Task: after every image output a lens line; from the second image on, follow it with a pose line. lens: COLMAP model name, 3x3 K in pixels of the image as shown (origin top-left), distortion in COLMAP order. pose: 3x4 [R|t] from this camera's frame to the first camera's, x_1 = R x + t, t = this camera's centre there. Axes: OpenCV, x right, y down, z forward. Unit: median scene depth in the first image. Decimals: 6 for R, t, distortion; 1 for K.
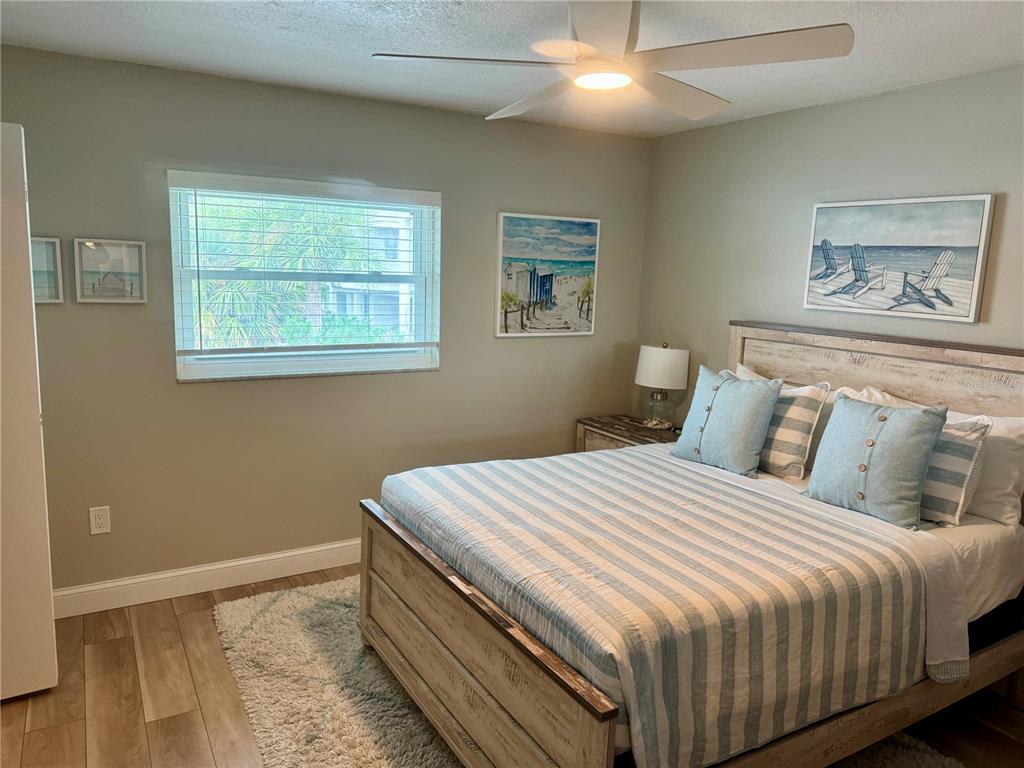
lens RADIAL K [[723.4, 0, 512.0], [0, 723.4, 384.0], [0, 0, 1]] dist [0.047205, -0.032340]
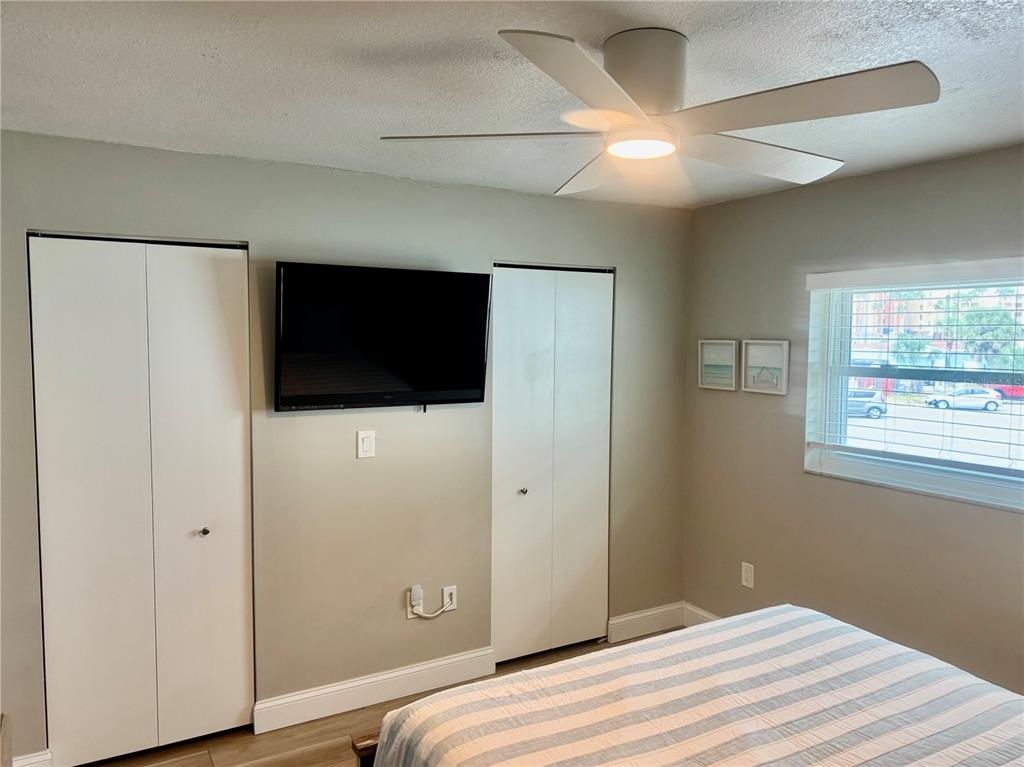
lens RADIAL K [[723.4, 0, 512.0], [0, 723.4, 383.5], [0, 0, 1]] dist [0.047205, -0.032340]
pose [[0.035832, 0.038241, -0.998626, 0.657080], [-0.192690, 0.980781, 0.030644, -0.089281], [0.980605, 0.191327, 0.042512, 0.585986]]
